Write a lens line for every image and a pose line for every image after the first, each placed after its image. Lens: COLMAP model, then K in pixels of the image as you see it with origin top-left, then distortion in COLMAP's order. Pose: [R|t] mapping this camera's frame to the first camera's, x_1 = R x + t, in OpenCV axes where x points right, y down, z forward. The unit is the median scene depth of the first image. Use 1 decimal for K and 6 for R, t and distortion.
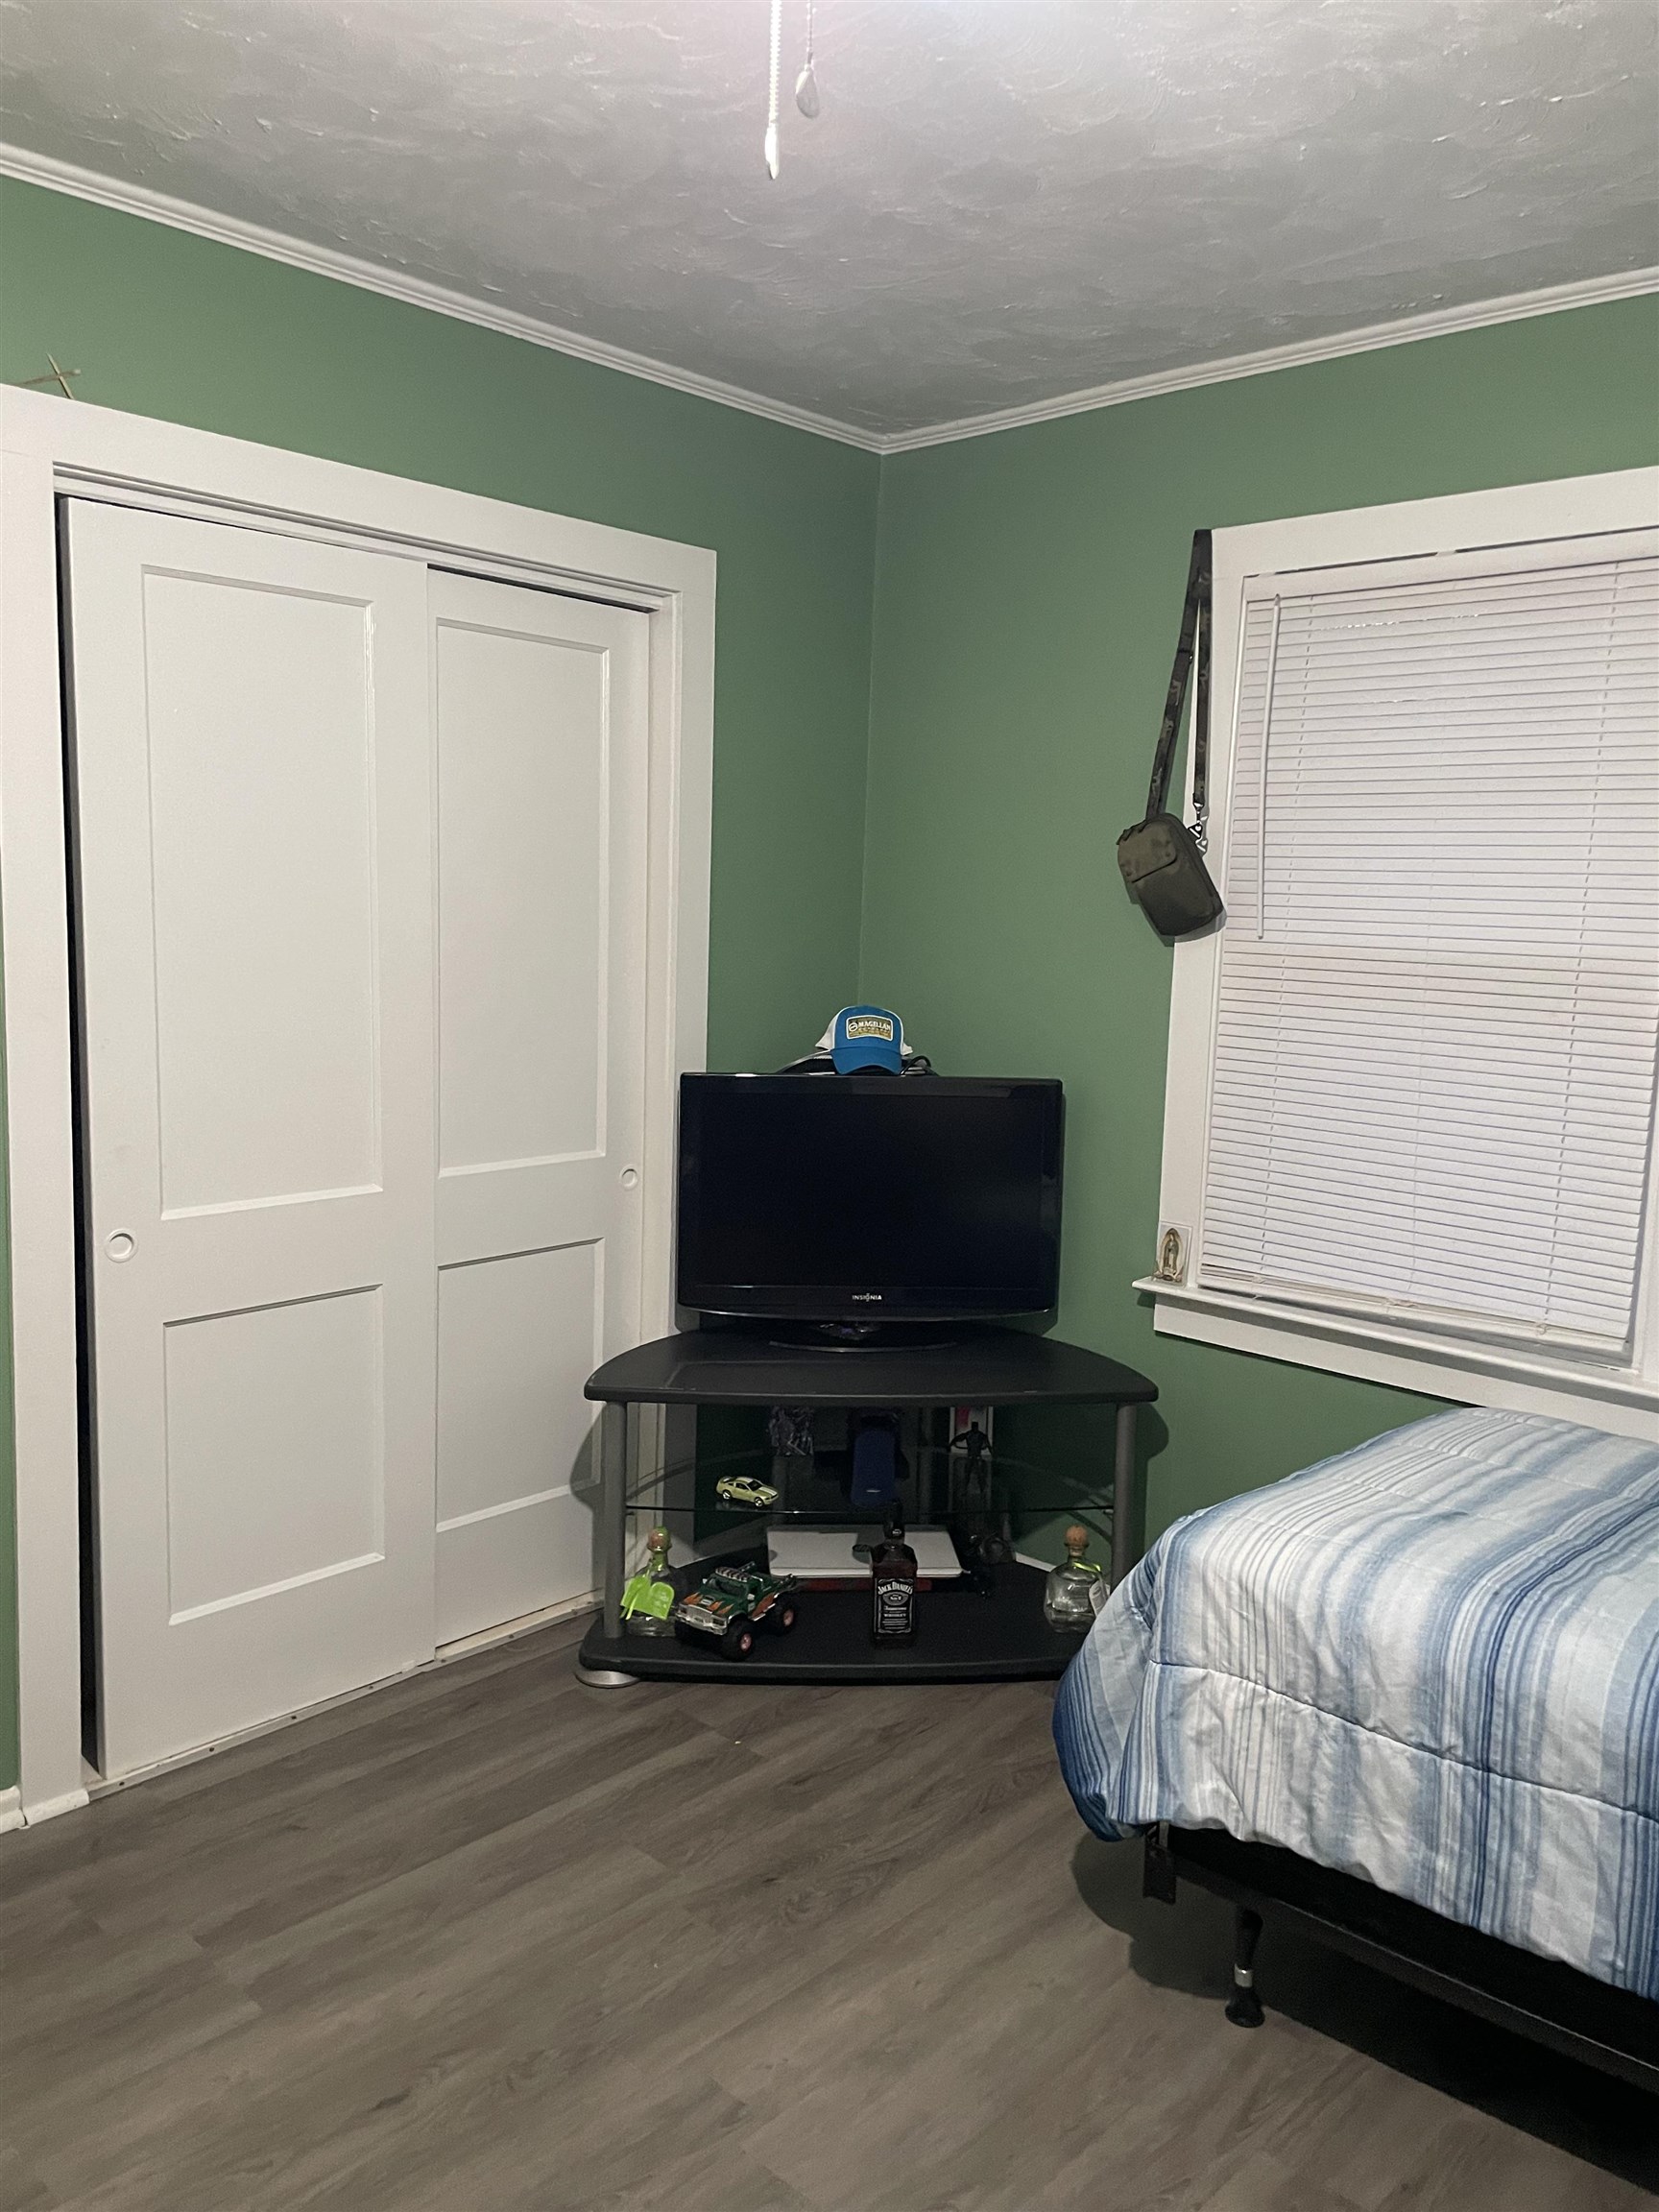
lens RADIAL K [[1695.3, 0, 830.2], [0, 1695.3, 1105.7], [0, 0, 1]] dist [0.025614, -0.015635]
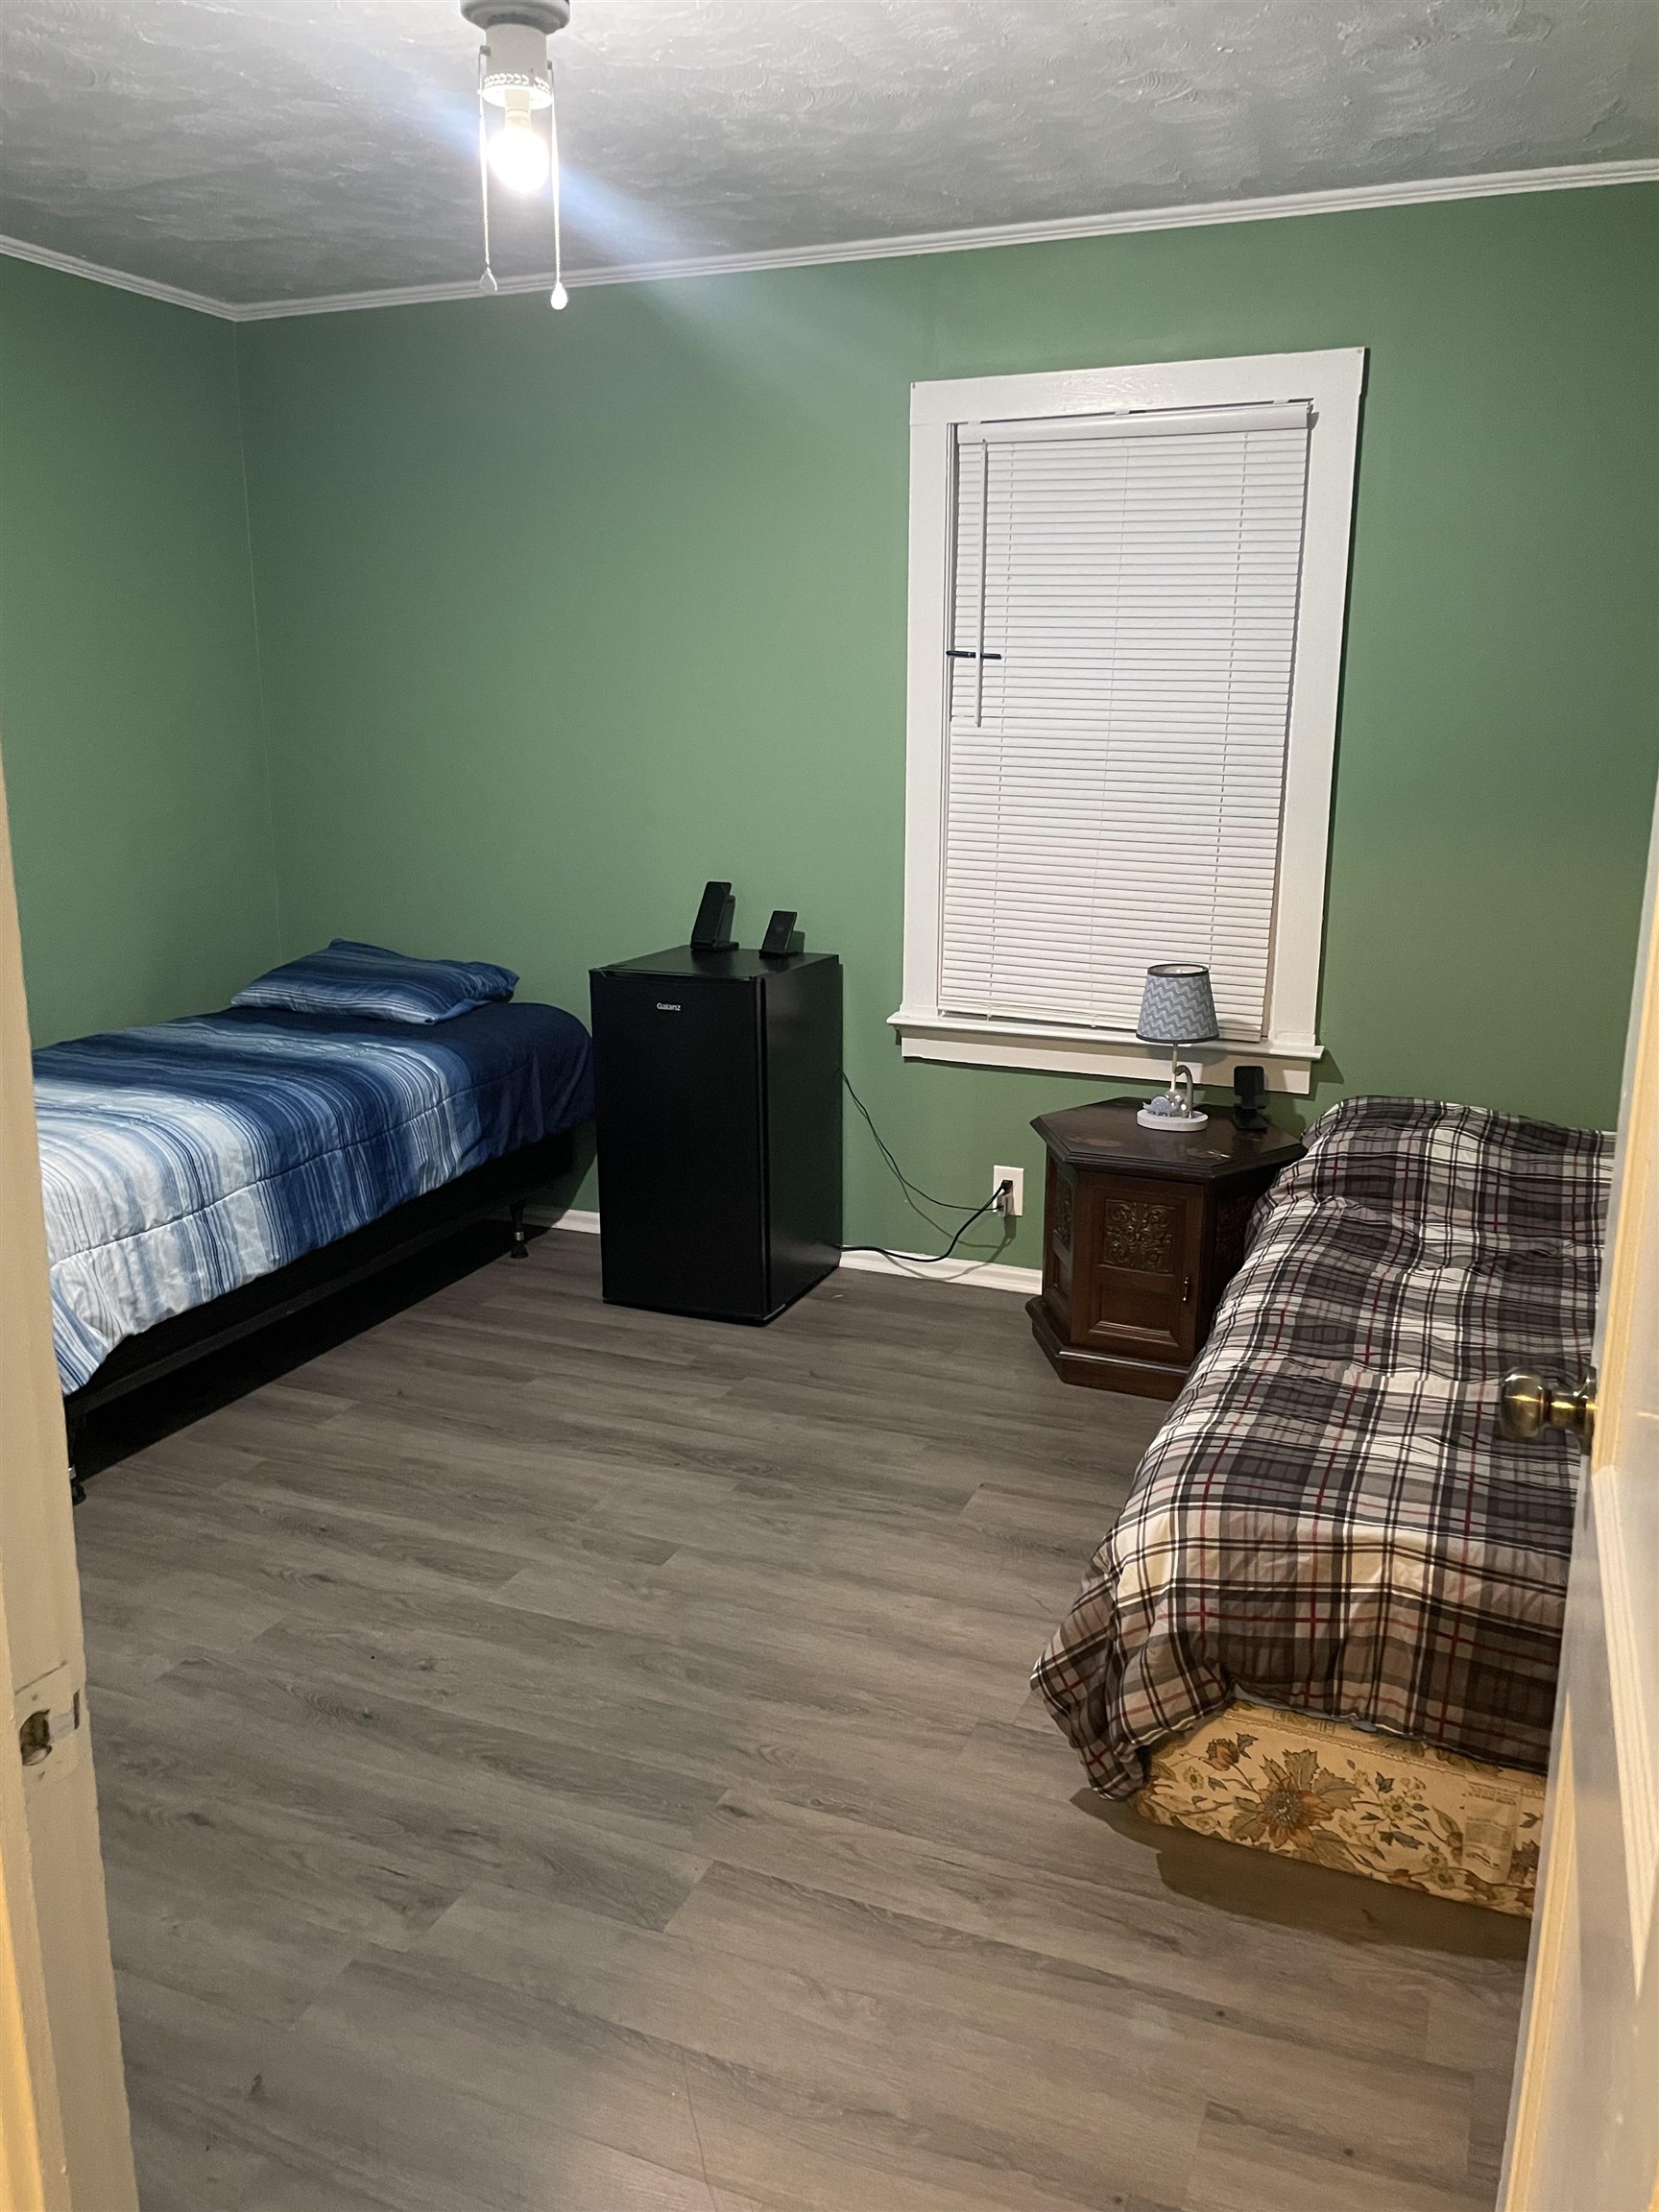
lens RADIAL K [[1695.3, 0, 833.8], [0, 1695.3, 1106.7], [0, 0, 1]] dist [0.025614, -0.015635]
pose [[-0.360003, -0.232786, 0.903442, -1.326293], [0.094367, 0.954318, 0.283499, -0.129019], [-0.928166, 0.187316, -0.321590, 0.915821]]
